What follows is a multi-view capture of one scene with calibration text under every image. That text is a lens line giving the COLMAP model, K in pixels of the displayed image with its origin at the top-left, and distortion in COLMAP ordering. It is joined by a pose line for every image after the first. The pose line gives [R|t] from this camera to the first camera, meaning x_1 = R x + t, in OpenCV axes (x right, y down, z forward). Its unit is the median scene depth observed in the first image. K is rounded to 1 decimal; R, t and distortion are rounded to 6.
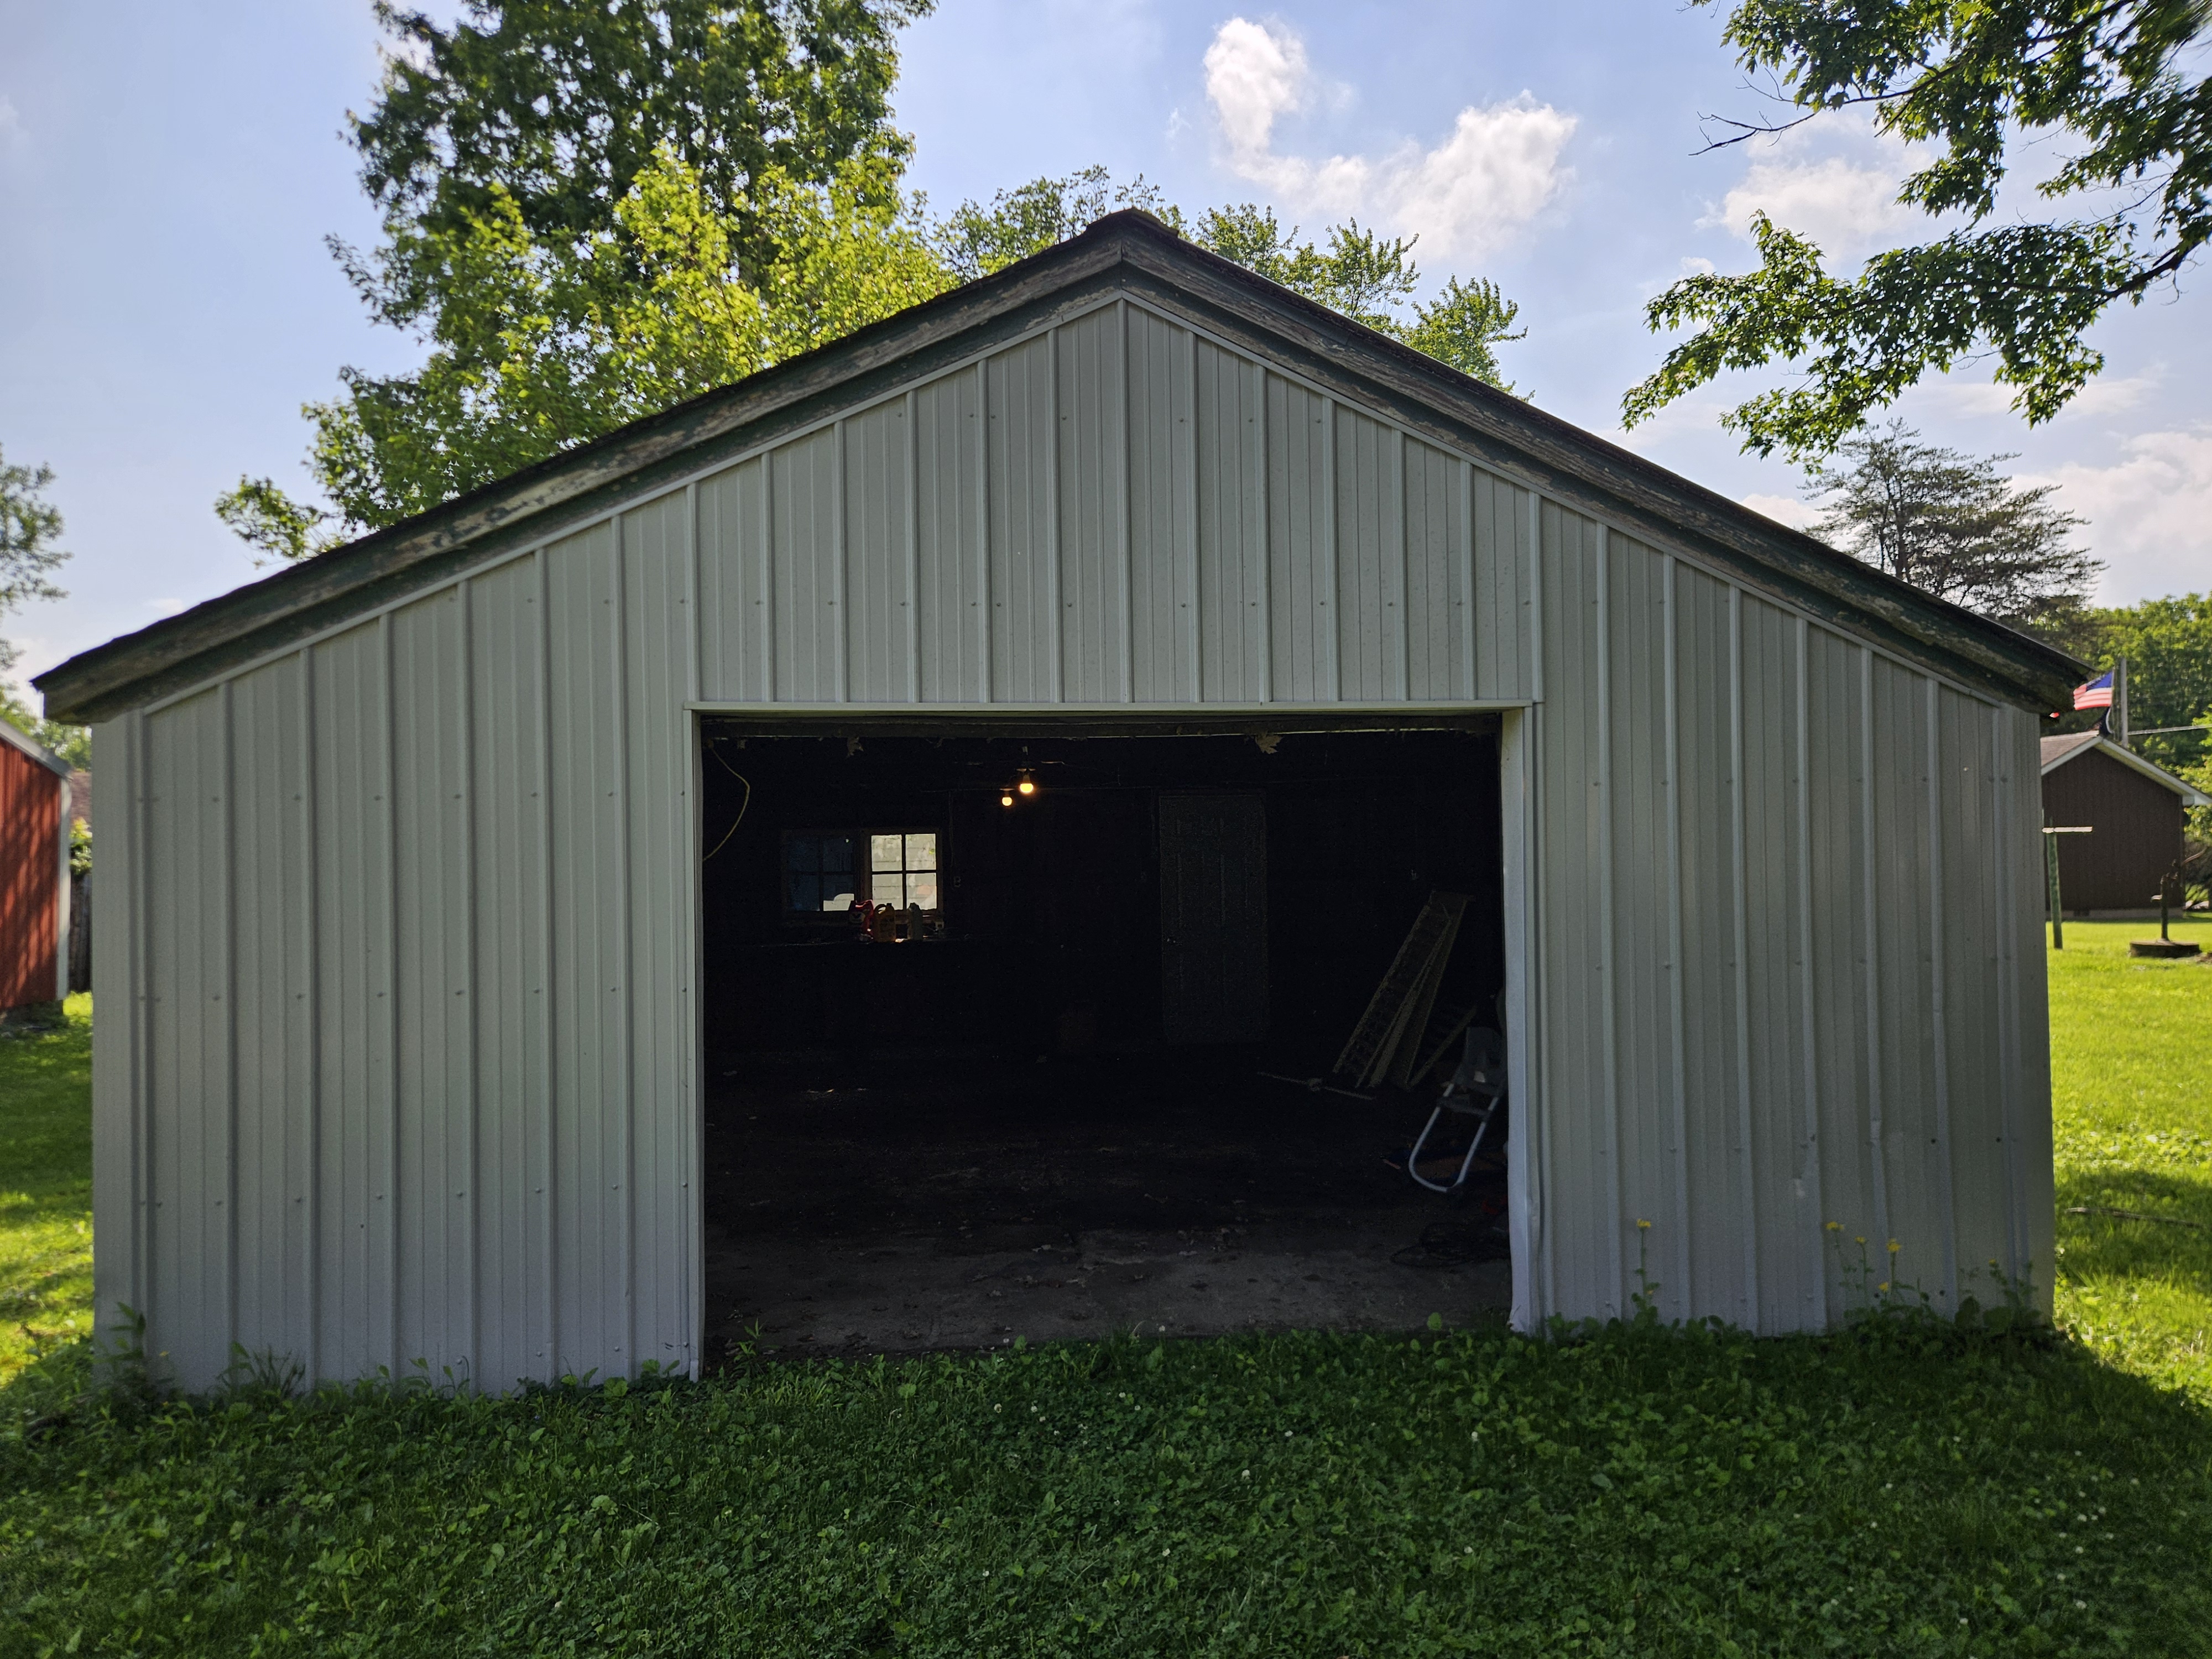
lens RADIAL K [[1455.4, 0, 1103.3], [0, 1455.4, 819.5], [0, 0, 1]] dist [0.073074, -0.068716]
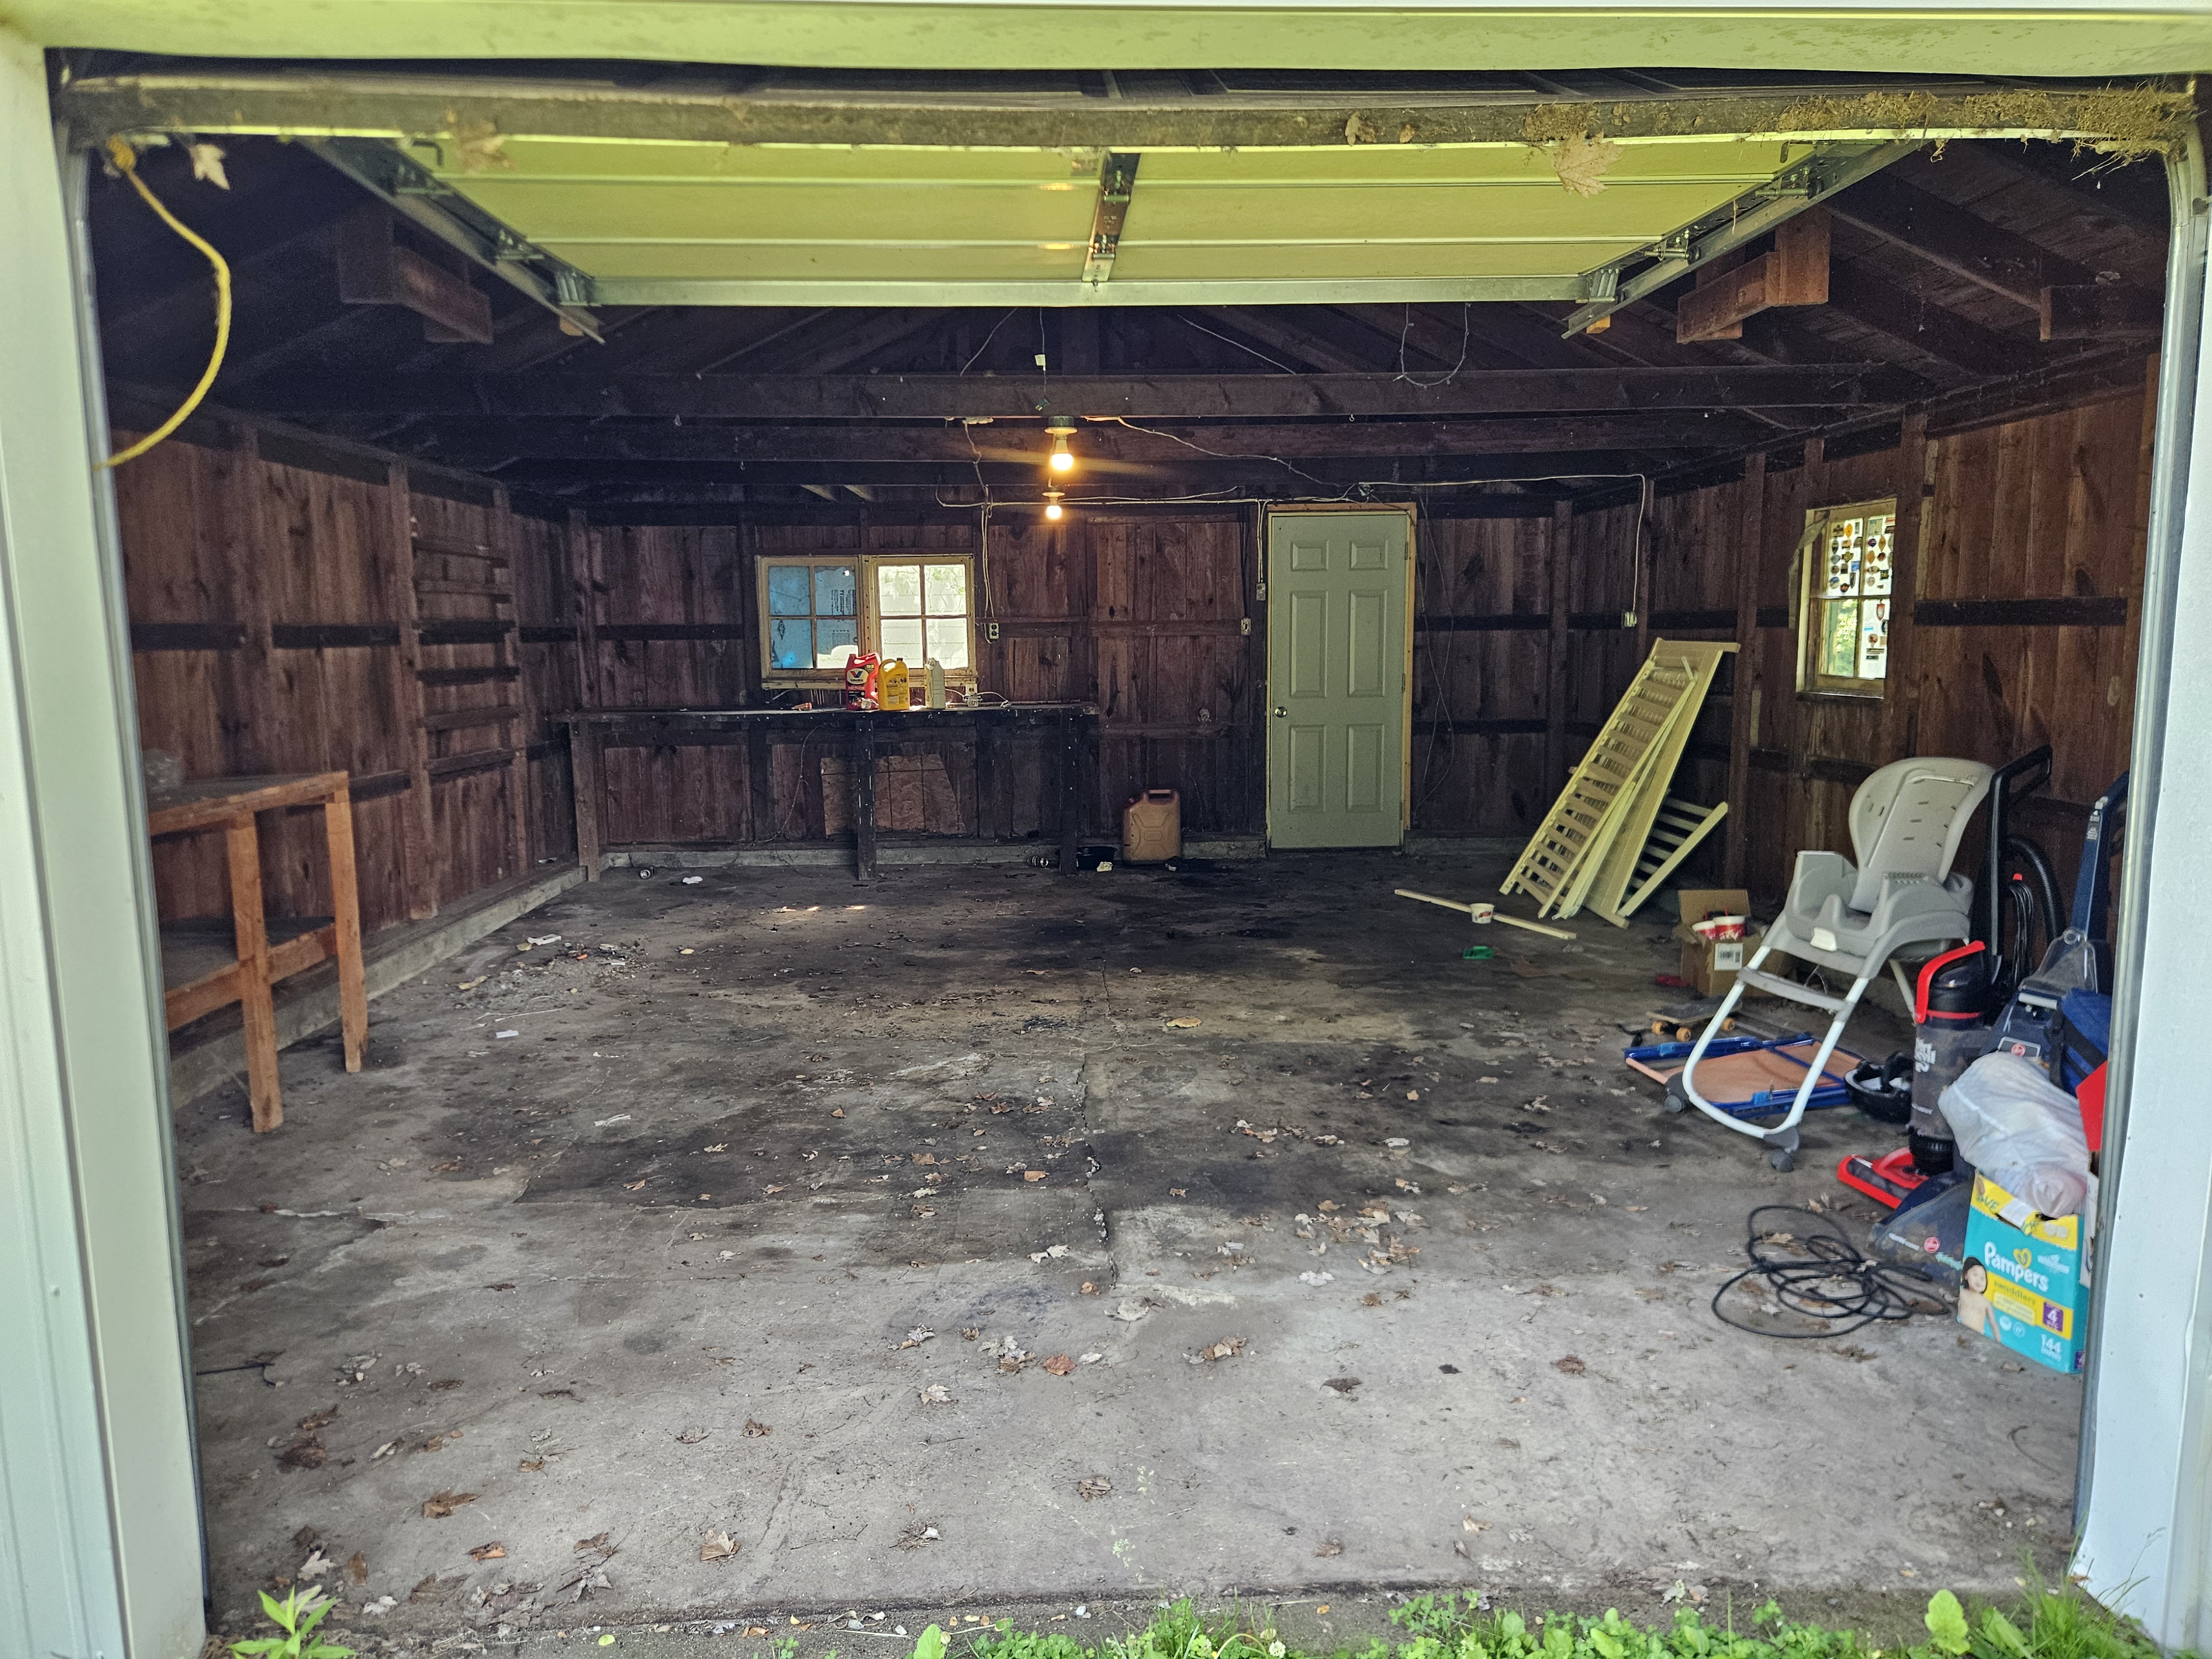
lens RADIAL K [[1455.4, 0, 1103.3], [0, 1455.4, 819.5], [0, 0, 1]] dist [0.073074, -0.068716]
pose [[0.997662, 0.012403, -0.067213, 0.012603], [-0.002049, 0.988382, 0.151977, 0.044597], [0.068318, -0.151484, 0.986096, 0.451510]]
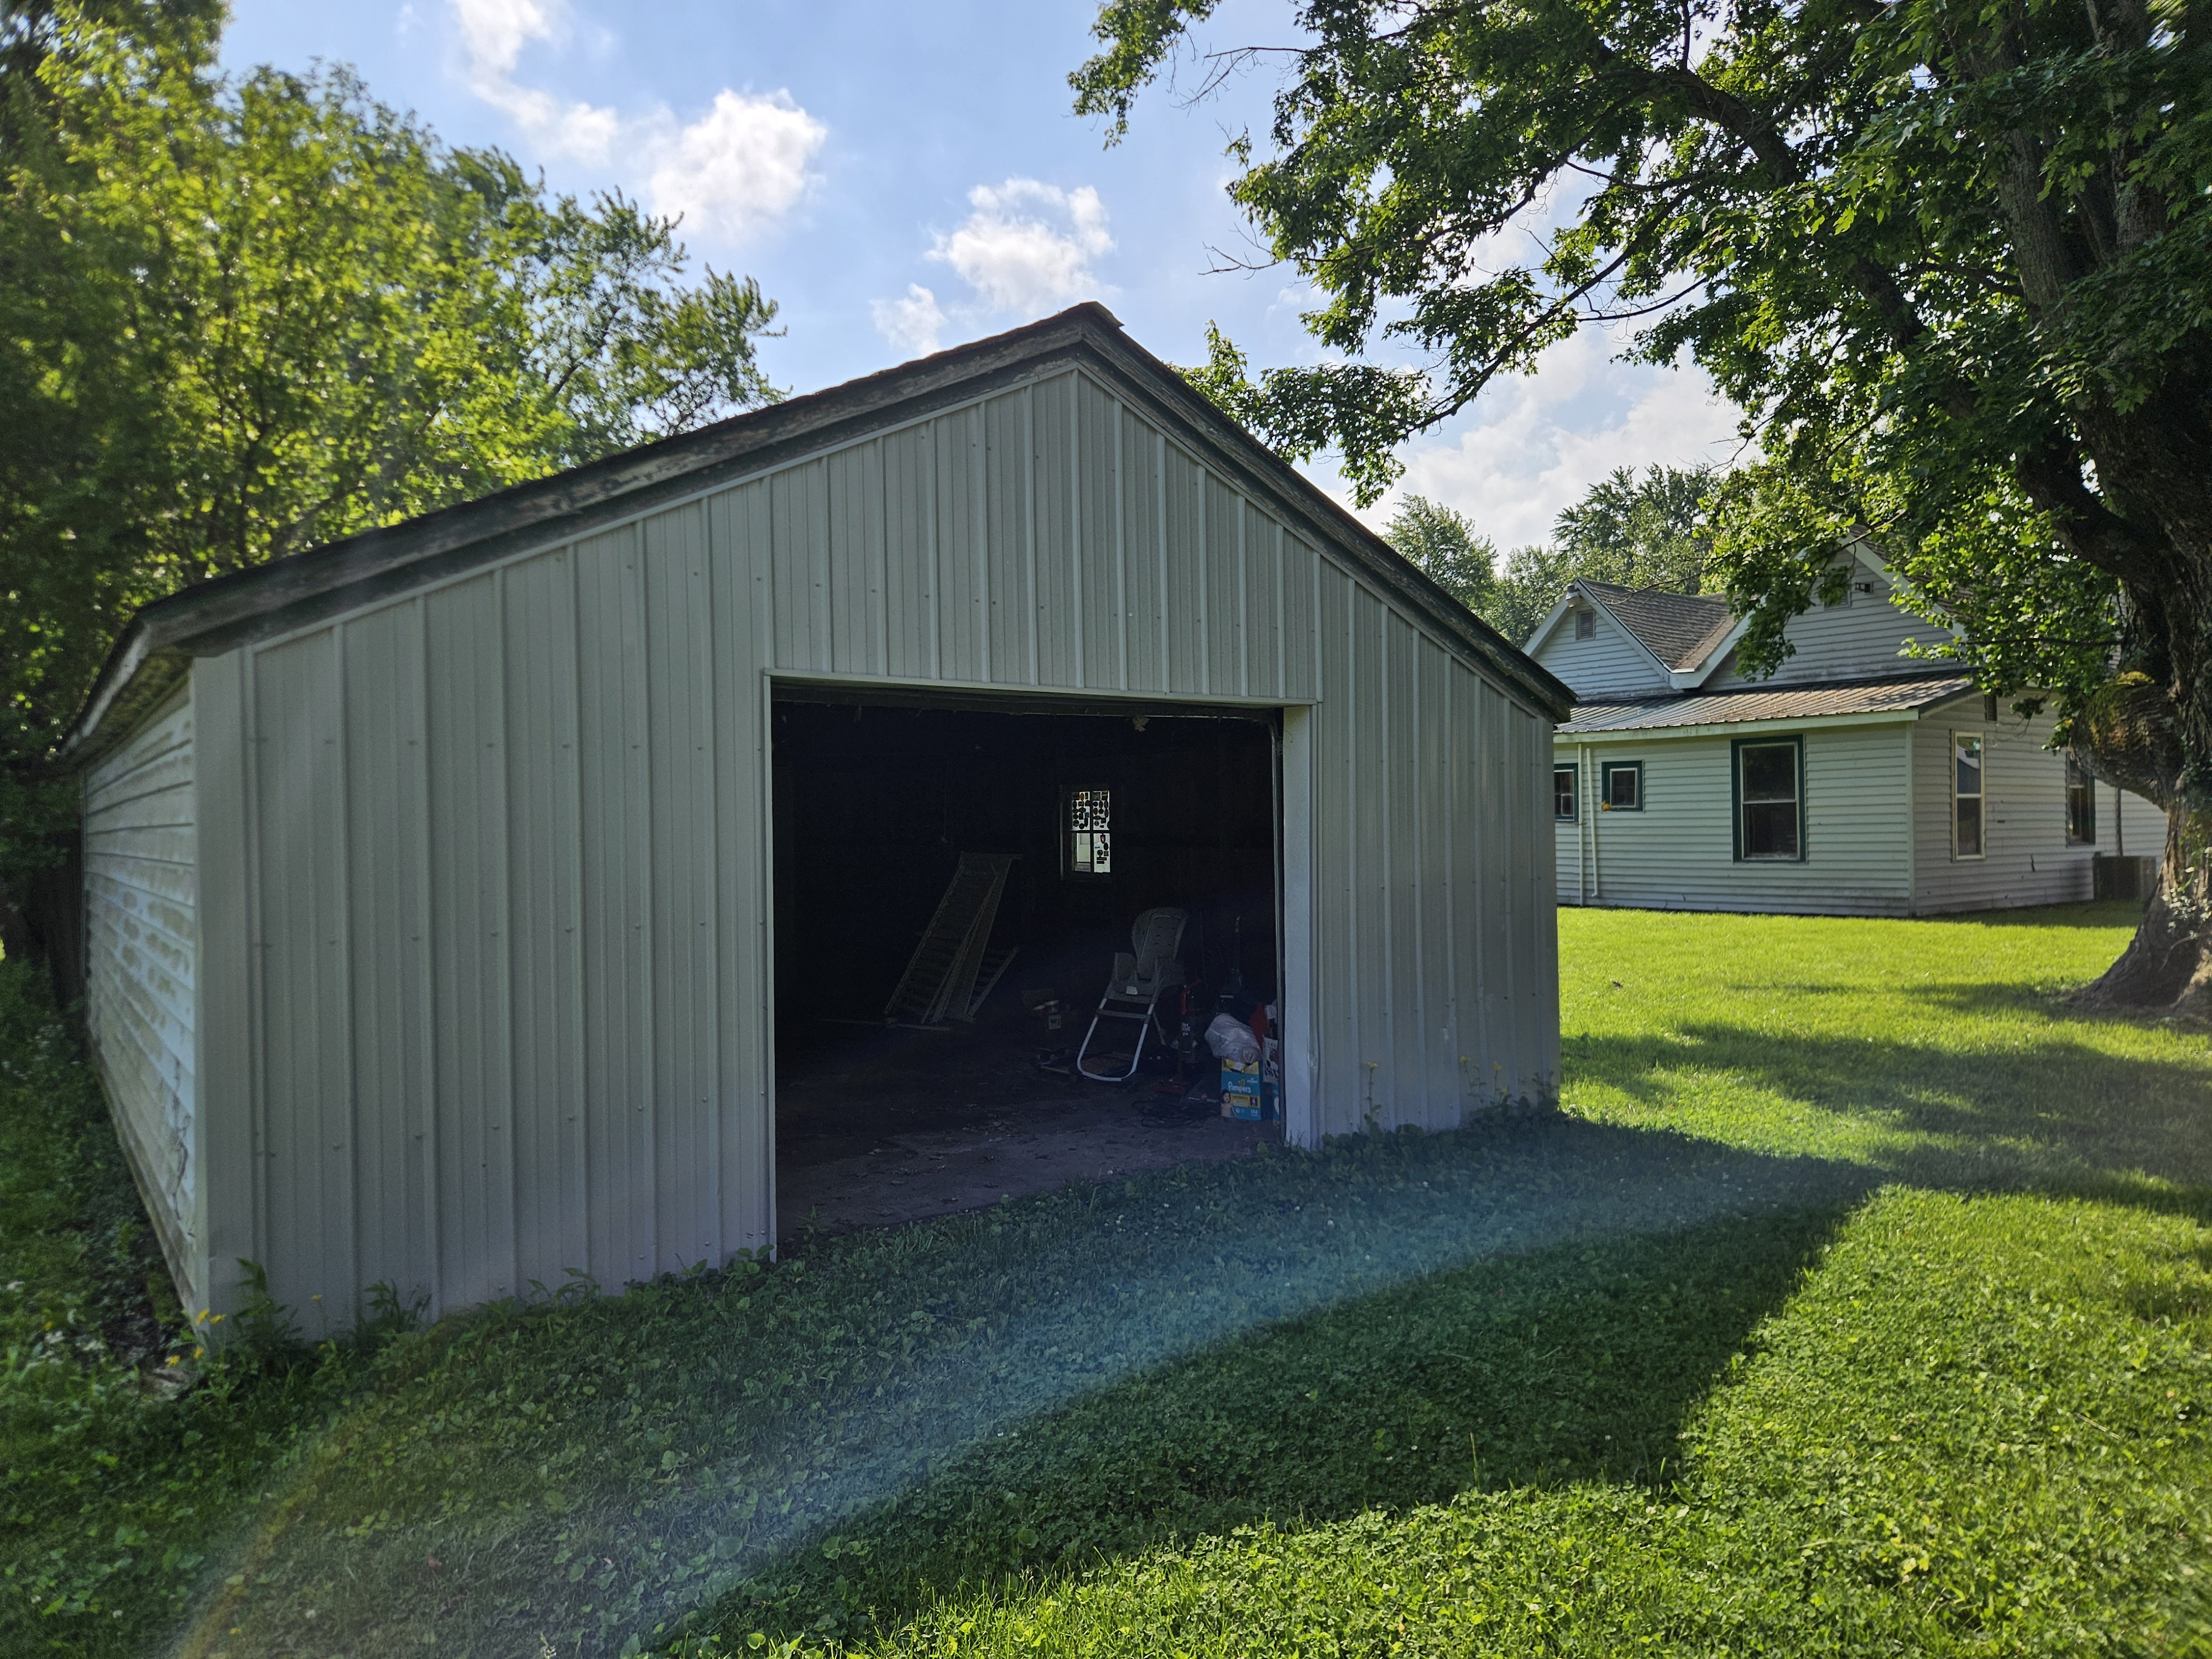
lens RADIAL K [[1458.3, 0, 1072.4], [0, 1458.3, 816.9], [0, 0, 1]] dist [0.076733, -0.098563]
pose [[0.863243, 0.004599, 0.504767, -0.467669], [-0.009798, 0.999923, 0.007644, 0.017161], [-0.504693, -0.011544, 0.863222, -0.072971]]
